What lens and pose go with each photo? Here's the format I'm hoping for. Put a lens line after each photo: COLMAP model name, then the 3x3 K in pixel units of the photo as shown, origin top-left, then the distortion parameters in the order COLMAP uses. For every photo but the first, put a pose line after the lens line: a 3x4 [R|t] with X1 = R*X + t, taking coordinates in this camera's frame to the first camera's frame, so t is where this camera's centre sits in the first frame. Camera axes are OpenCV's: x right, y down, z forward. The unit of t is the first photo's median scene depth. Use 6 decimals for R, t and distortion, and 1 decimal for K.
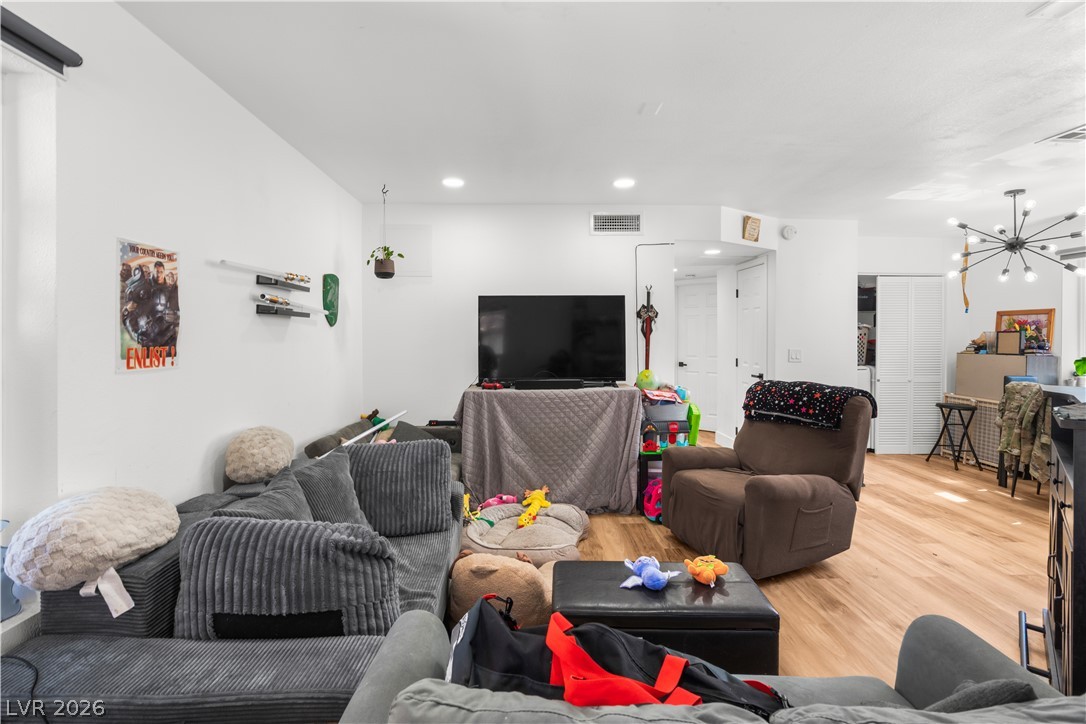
lens RADIAL K [[494.6, 0, 543.1], [0, 494.6, 339.0], [0, 0, 1]] dist [-0.005734, 0.002277]
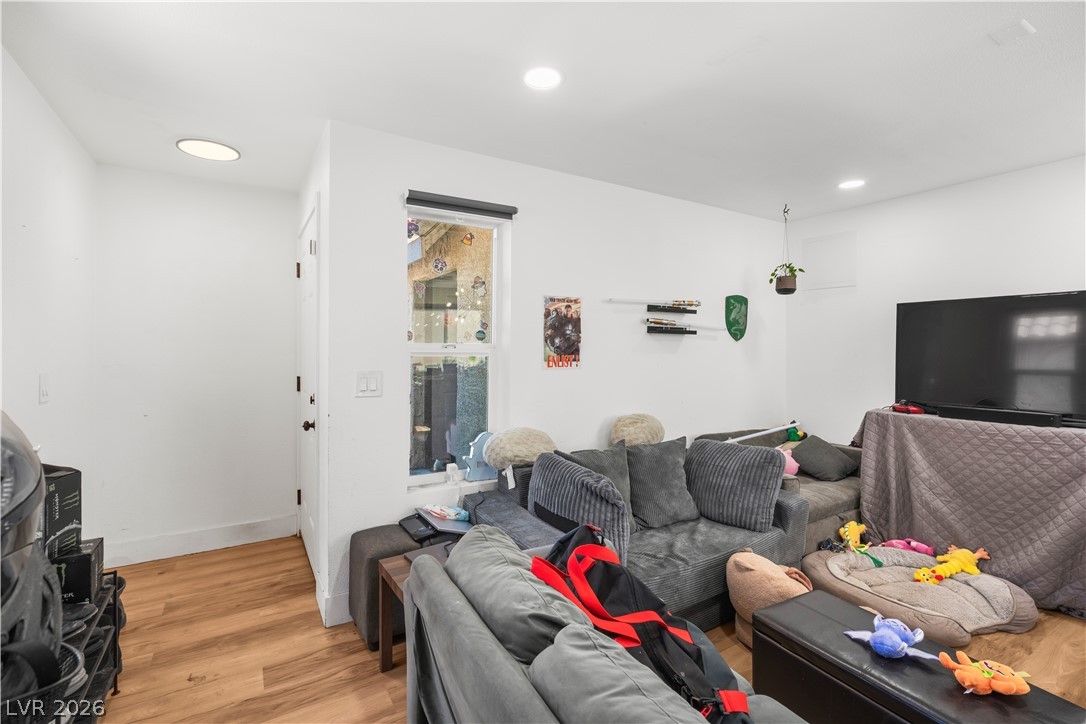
lens RADIAL K [[494.6, 0, 542.6], [0, 494.6, 349.7], [0, 0, 1]] dist [-0.005734, 0.002277]
pose [[0.494306, 0.004804, -0.869275, 0.327541], [-0.008843, 0.999961, 0.000498, -0.001466], [0.869243, 0.007441, 0.494329, 0.042361]]
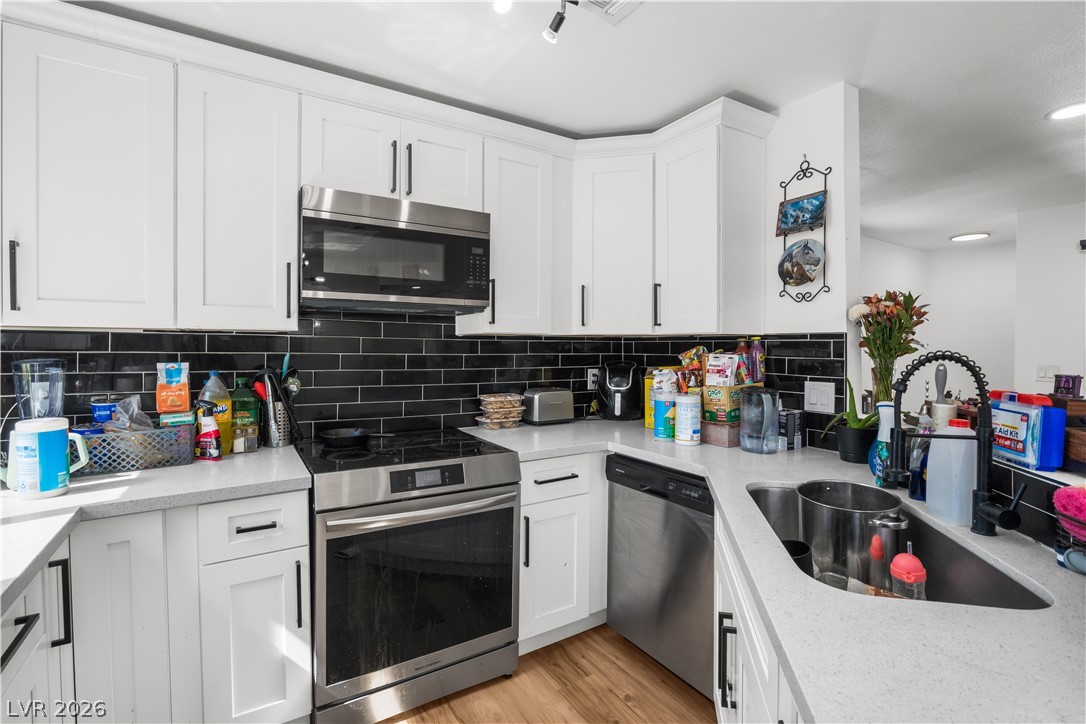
lens RADIAL K [[499.7, 0, 543.9], [0, 499.7, 350.3], [0, 0, 1]] dist [-0.020908, 0.002110]
pose [[-0.861745, 0.000186, -0.507342, 1.063744], [-0.008820, 0.999843, 0.015348, -0.007936], [0.507265, 0.017701, -0.861608, 0.527370]]
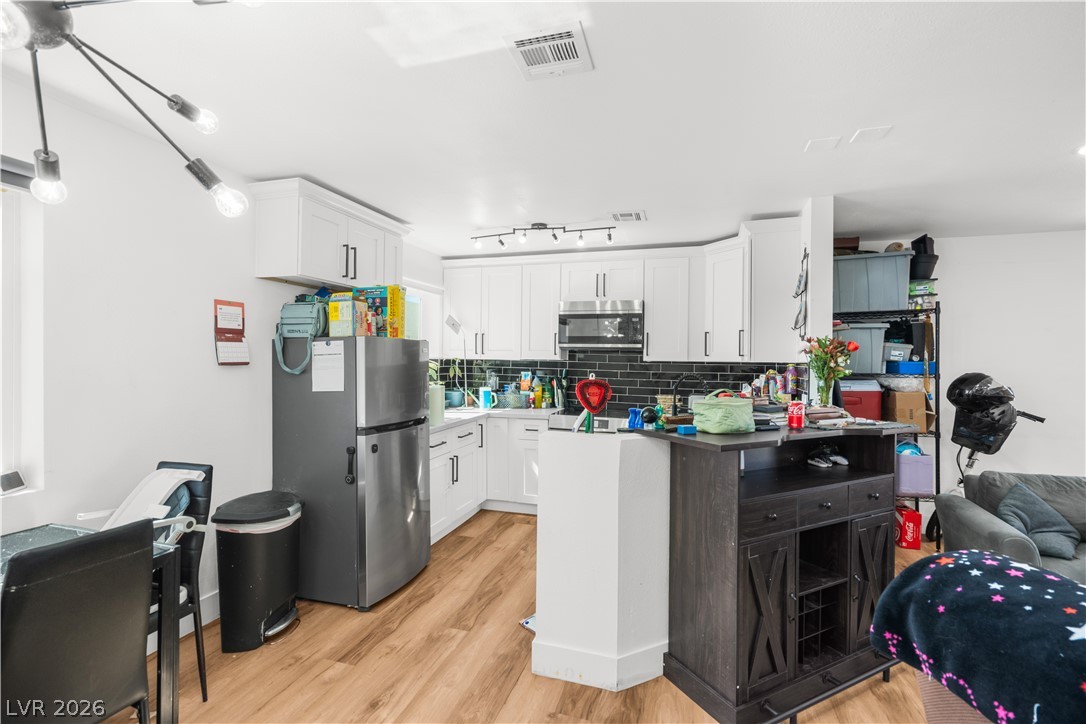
lens RADIAL K [[494.6, 0, 538.9], [0, 494.6, 359.9], [0, 0, 1]] dist [-0.005734, 0.002277]
pose [[-0.943235, -0.012851, 0.331878, 0.652583], [-0.010871, 0.999910, 0.007822, -0.027503], [-0.331949, 0.003770, -0.943290, 1.163304]]
